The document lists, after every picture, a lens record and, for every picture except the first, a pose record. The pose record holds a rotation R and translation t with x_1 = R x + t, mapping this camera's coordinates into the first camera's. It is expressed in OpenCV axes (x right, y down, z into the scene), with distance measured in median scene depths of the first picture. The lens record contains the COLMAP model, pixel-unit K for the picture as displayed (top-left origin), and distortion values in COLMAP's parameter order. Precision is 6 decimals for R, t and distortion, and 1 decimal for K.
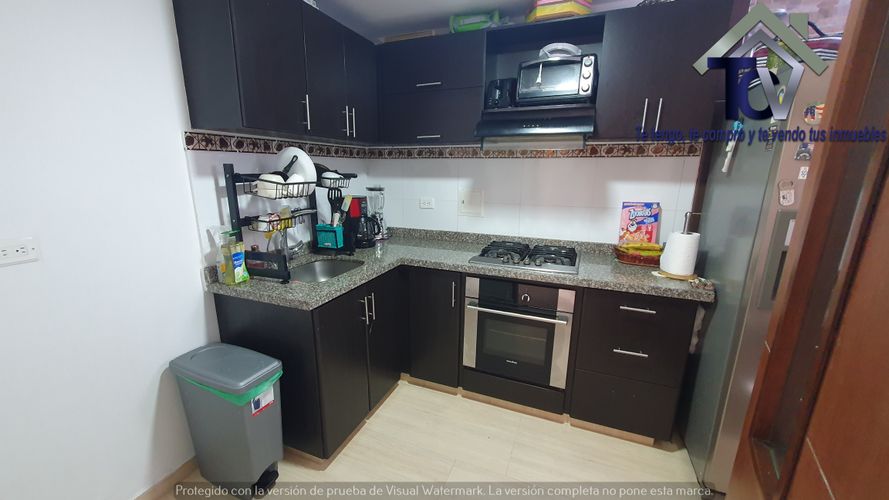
lens RADIAL K [[351.9, 0, 443.5], [0, 351.9, 253.5], [0, 0, 1]] dist [0.018301, -0.000105]
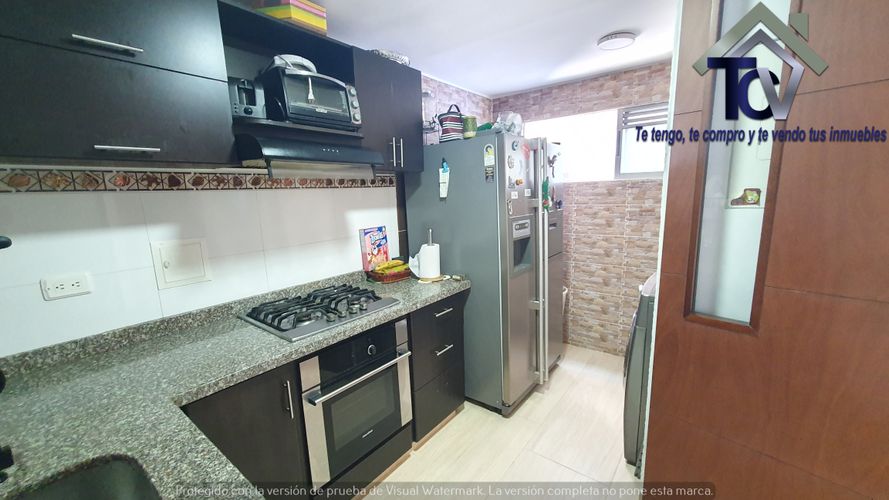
lens RADIAL K [[351.9, 0, 443.5], [0, 351.9, 253.5], [0, 0, 1]] dist [0.018301, -0.000105]
pose [[0.290717, -0.183966, 0.938957, -0.431003], [0.263377, 0.958817, 0.106311, -0.128517], [-0.919846, 0.216393, 0.327197, 0.465860]]
